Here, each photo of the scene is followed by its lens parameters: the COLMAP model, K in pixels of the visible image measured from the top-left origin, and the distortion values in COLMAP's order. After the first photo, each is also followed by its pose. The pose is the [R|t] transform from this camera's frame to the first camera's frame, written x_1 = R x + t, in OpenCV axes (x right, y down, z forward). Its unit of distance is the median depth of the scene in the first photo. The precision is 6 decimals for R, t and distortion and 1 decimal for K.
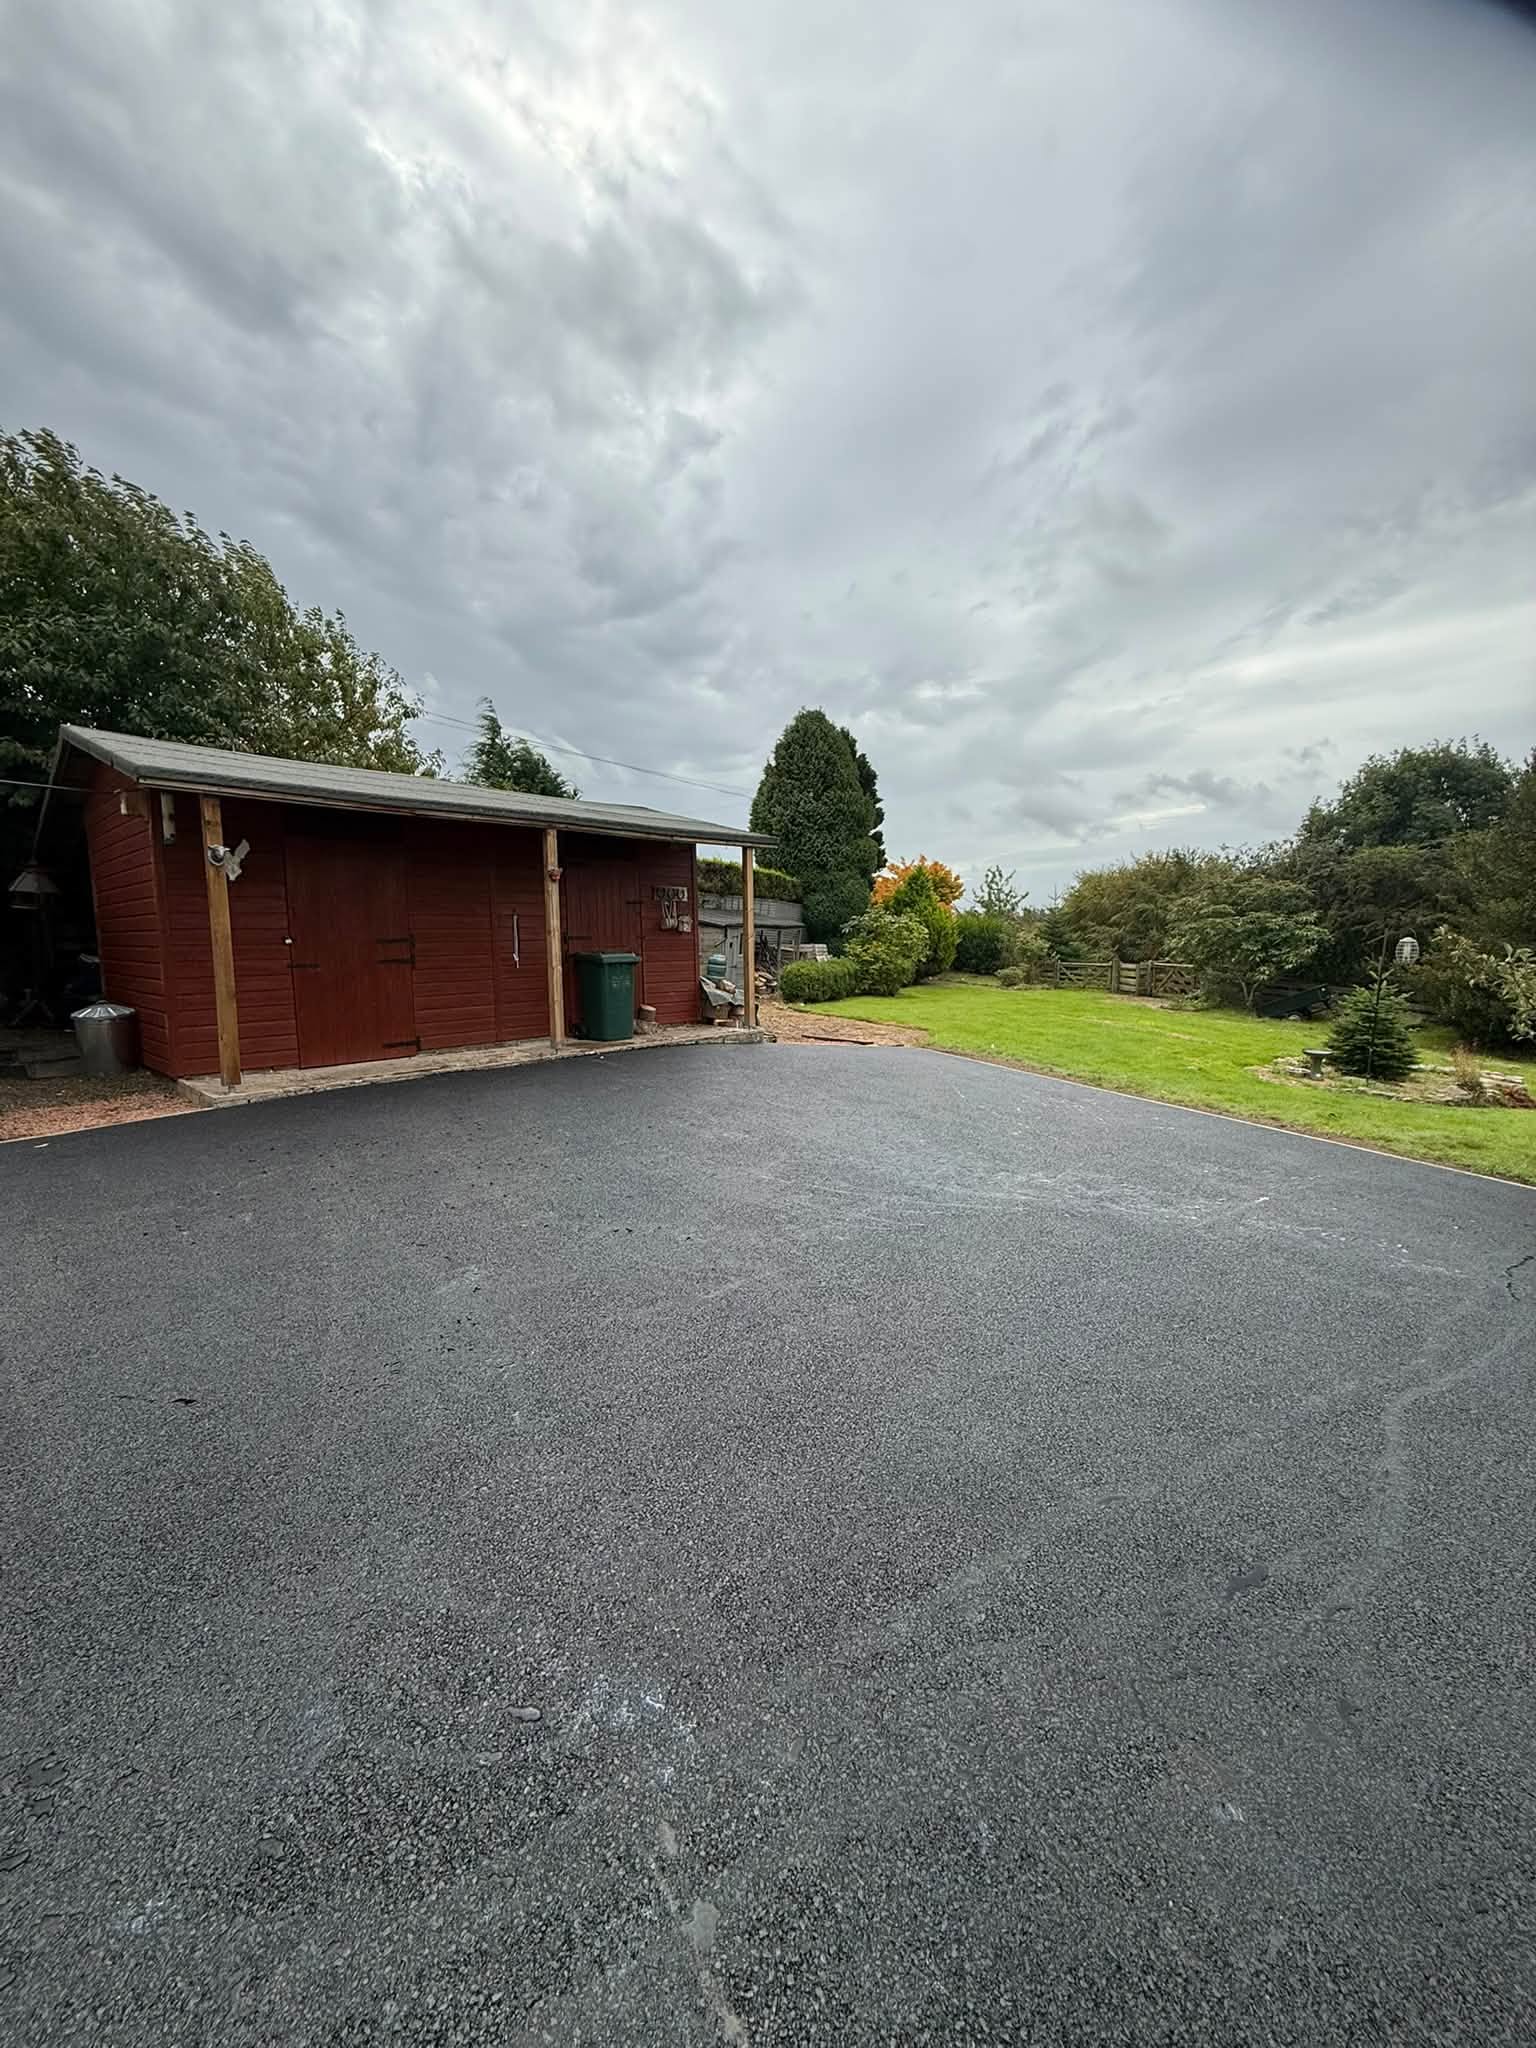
lens RADIAL K [[807.6, 0, 775.0], [0, 807.6, 1017.9], [0, 0, 1]] dist [-0.002684, -0.000261]
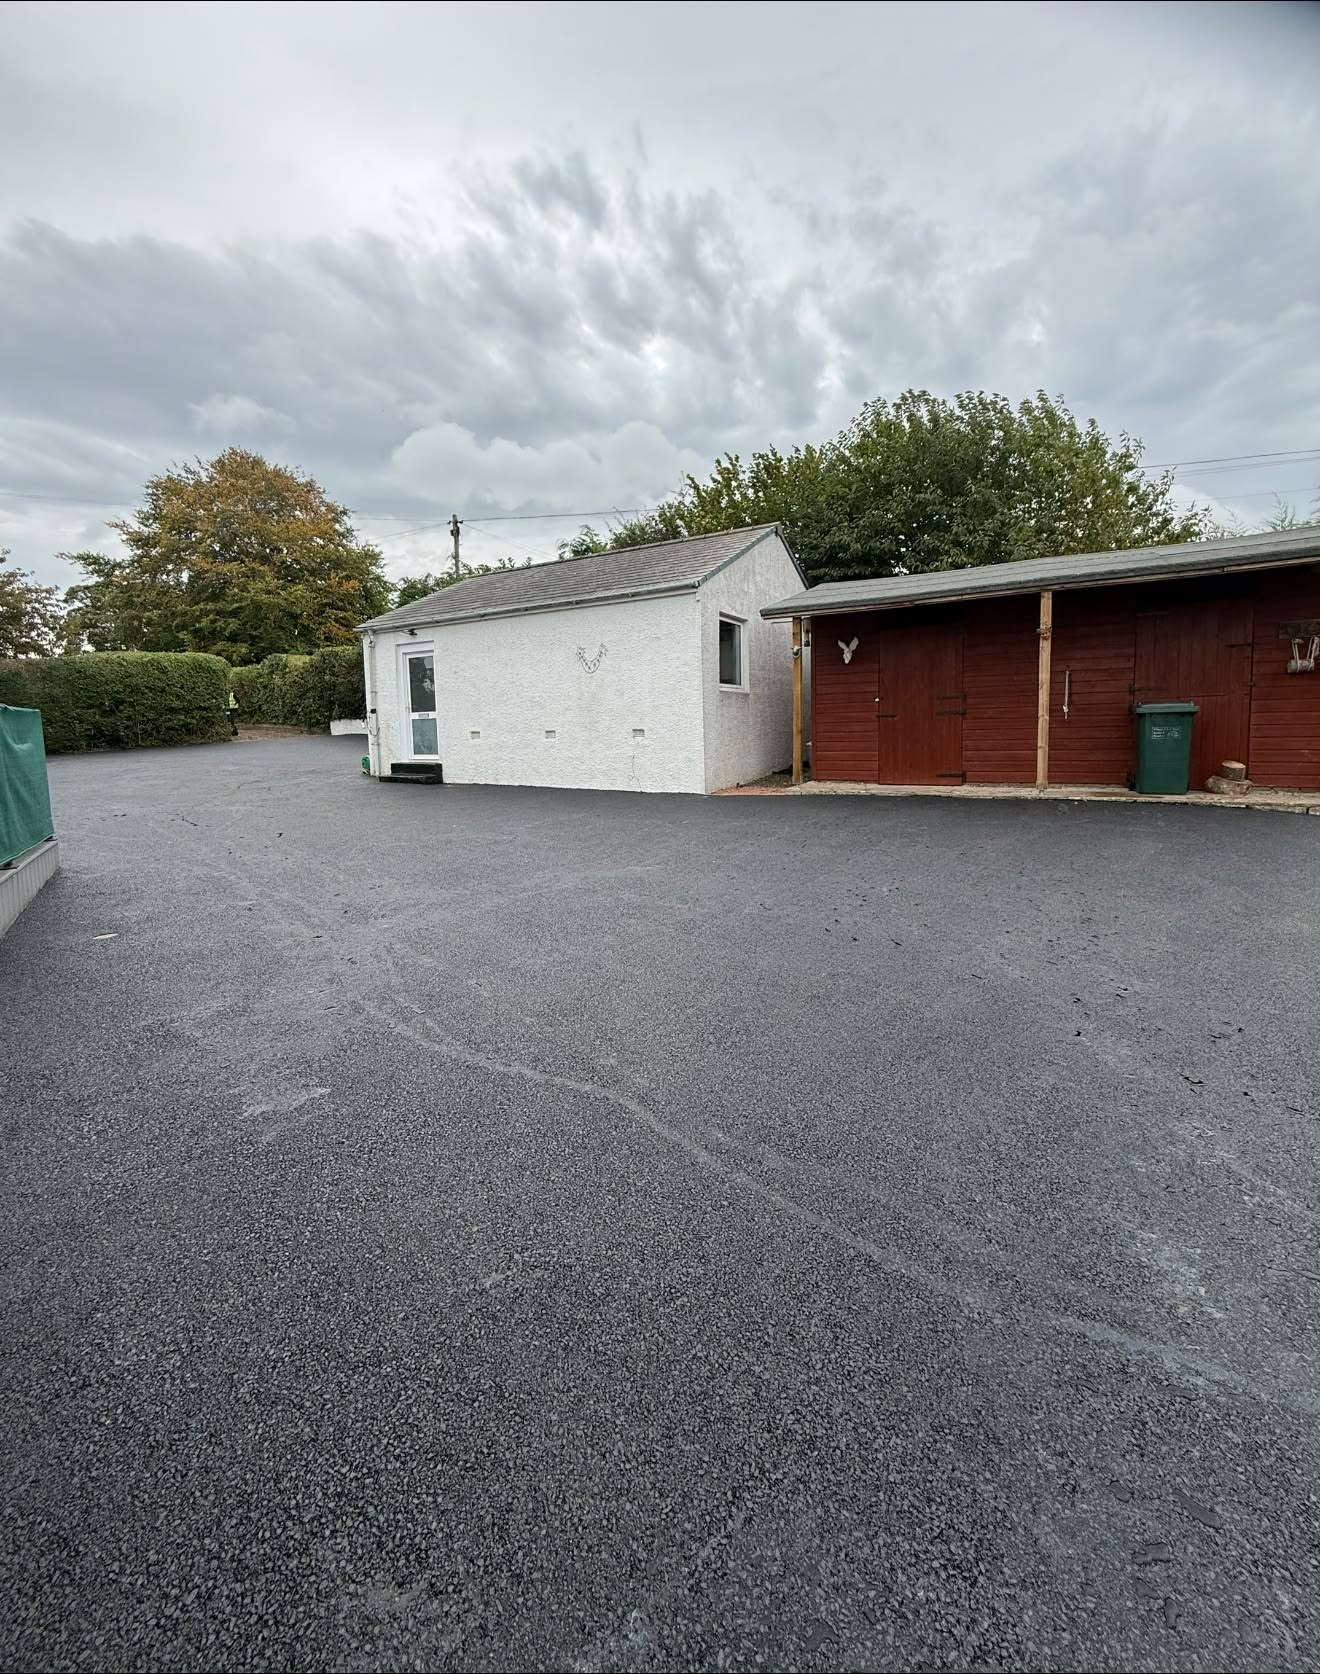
lens RADIAL K [[701.1, 0, 661.0], [0, 701.1, 788.3], [0, 0, 1]] dist [0.001562, 0.000301]
pose [[0.238751, 0.093706, -0.966549, 0.544931], [-0.069380, 0.994436, 0.079272, -0.004970], [0.968599, 0.048133, 0.243924, 0.260350]]
